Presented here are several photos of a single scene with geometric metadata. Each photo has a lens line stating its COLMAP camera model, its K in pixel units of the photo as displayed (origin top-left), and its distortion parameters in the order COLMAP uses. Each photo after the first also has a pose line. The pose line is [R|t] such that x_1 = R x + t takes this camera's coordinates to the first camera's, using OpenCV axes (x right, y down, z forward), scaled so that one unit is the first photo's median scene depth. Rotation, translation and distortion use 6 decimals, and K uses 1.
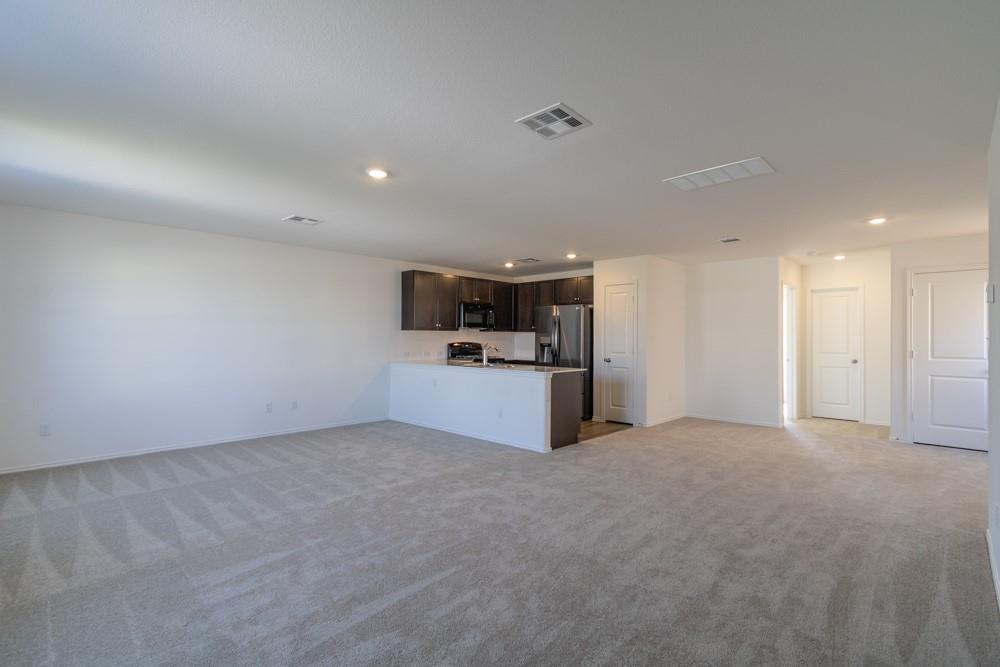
lens RADIAL K [[464.8, 0, 500.0], [0, 464.8, 333.5], [0, 0, 1]] dist [0.001775, 0.000219]
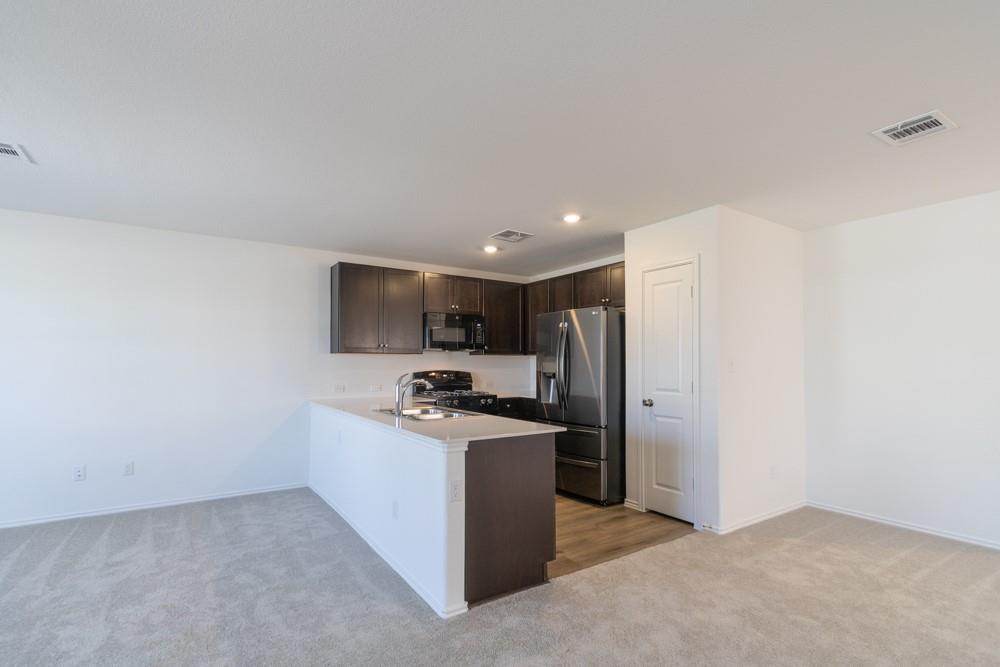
lens RADIAL K [[464.3, 0, 493.3], [0, 464.3, 359.3], [0, 0, 1]] dist [0.002464, 0.000371]
pose [[0.973663, -0.007094, -0.227880, 0.202251], [0.006966, 0.999975, -0.001369, 0.004251], [0.227884, -0.000255, 0.973688, 0.465296]]
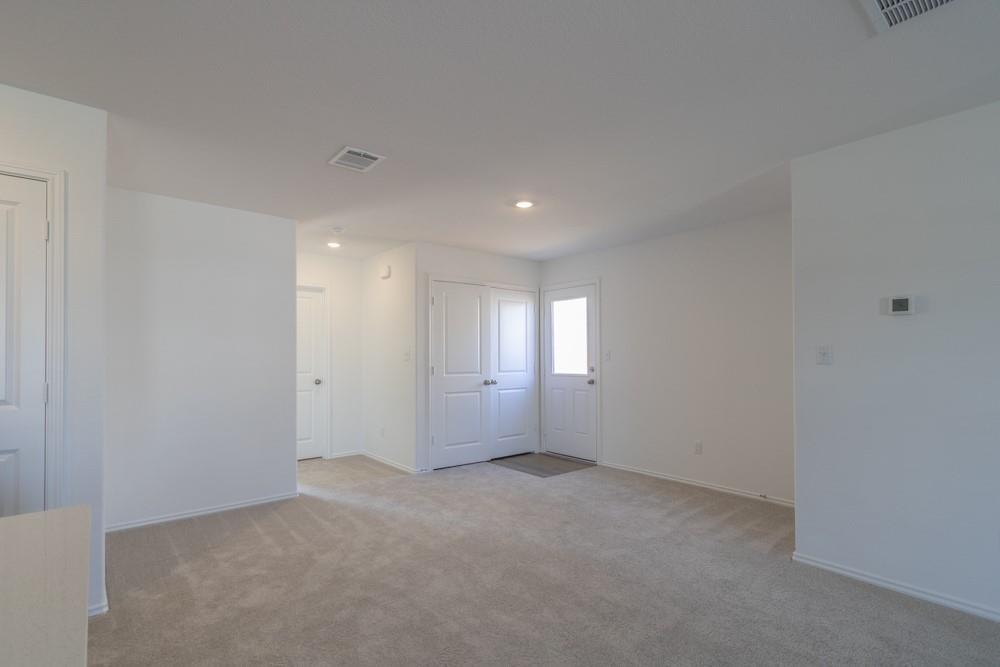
lens RADIAL K [[469.6, 0, 497.8], [0, 469.6, 351.0], [0, 0, 1]] dist [-0.001036, -0.000154]
pose [[0.103046, 0.002379, 0.994674, 0.006862], [-0.009980, 0.999949, -0.001357, 0.006592], [-0.994627, -0.009787, 0.103065, 0.720277]]
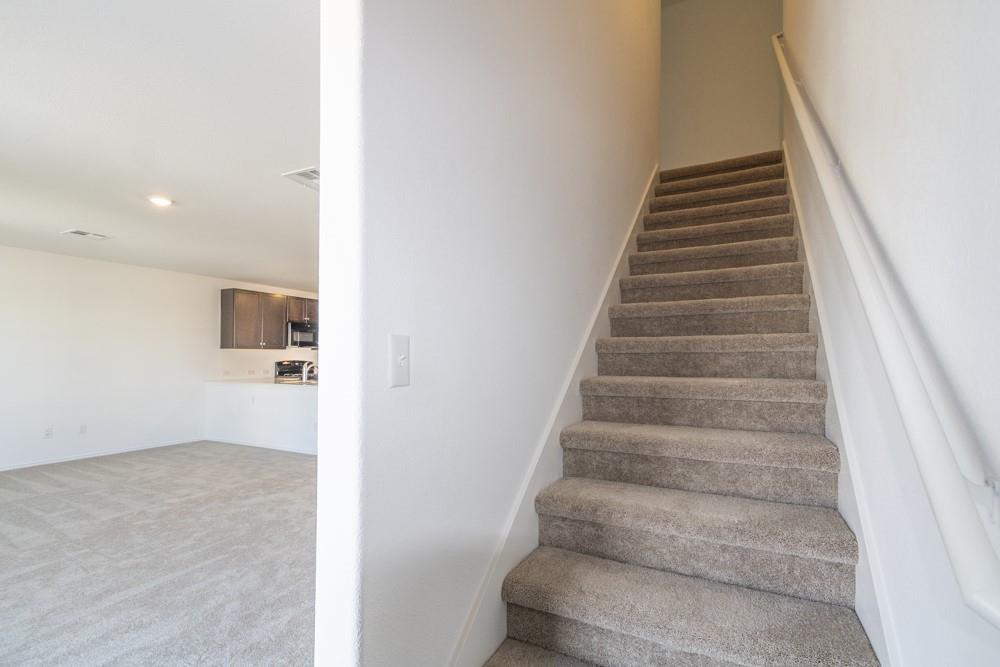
lens RADIAL K [[456.5, 0, 503.7], [0, 456.5, 349.0], [0, 0, 1]] dist [-0.000809, -0.000866]
pose [[0.957834, 0.002249, 0.287312, 0.099508], [-0.000703, 0.999985, -0.005487, -0.001695], [-0.287320, 0.005054, 0.957821, -0.114423]]
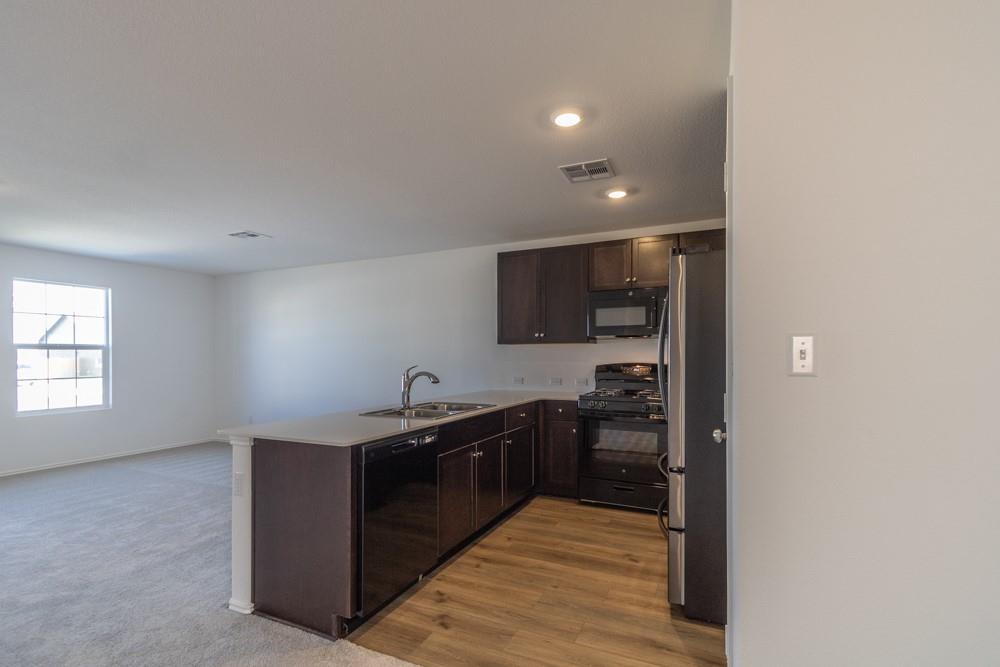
lens RADIAL K [[464.3, 0, 493.3], [0, 464.3, 359.3], [0, 0, 1]] dist [0.002464, 0.000371]
pose [[0.305645, 0.000274, -0.952146, 0.500003], [0.014121, 0.999889, 0.004821, 0.011915], [0.952041, -0.014919, 0.305607, 0.903129]]
